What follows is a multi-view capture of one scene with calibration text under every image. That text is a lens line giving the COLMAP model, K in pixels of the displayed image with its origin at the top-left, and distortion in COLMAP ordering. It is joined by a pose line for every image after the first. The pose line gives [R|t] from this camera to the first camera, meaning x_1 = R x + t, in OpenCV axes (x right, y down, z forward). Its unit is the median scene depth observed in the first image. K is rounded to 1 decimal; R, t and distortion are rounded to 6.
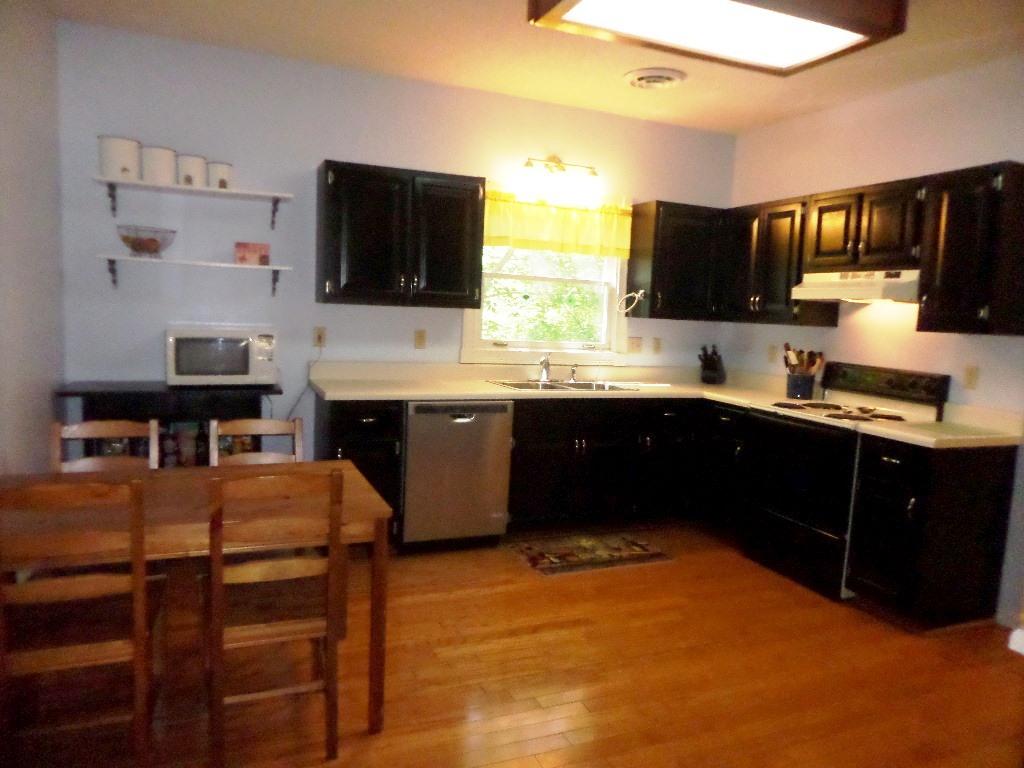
lens RADIAL K [[722.1, 0, 513.2], [0, 722.1, 383.4], [0, 0, 1]] dist [-0.006741, 0.002081]
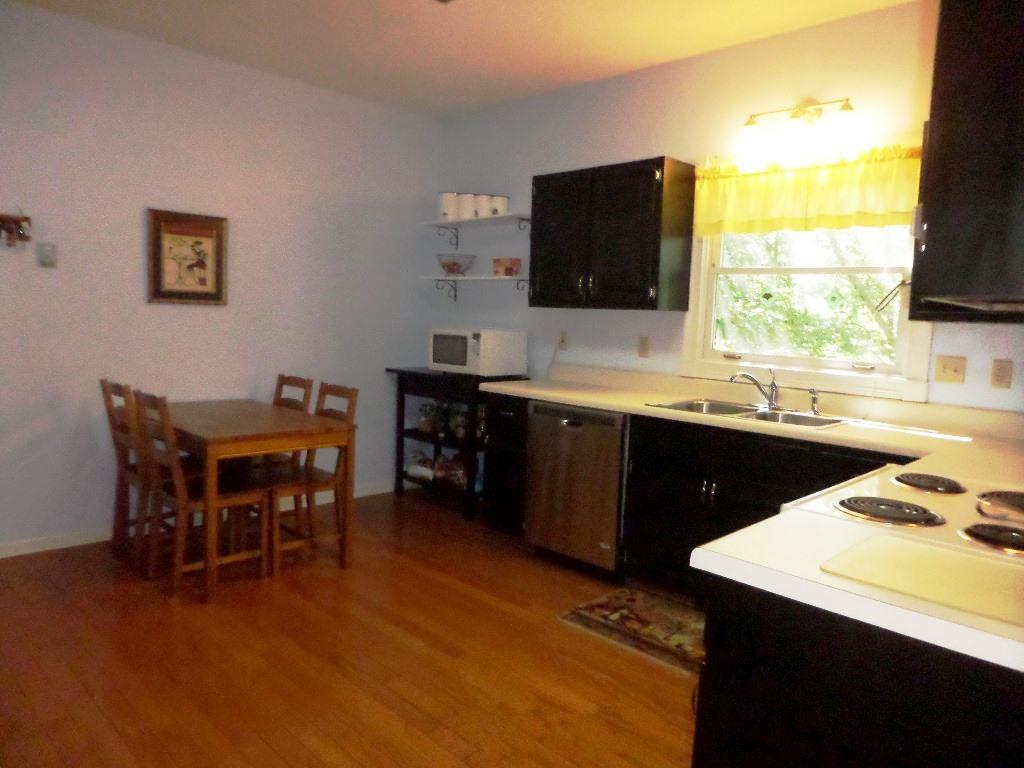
lens RADIAL K [[722.1, 0, 512.1], [0, 722.1, 384.6], [0, 0, 1]] dist [-0.006741, 0.002081]
pose [[0.381434, 0.061390, -0.922355, 0.710157], [-0.119187, 0.992730, 0.016785, -0.009352], [0.916680, 0.103531, 0.385978, 0.543646]]
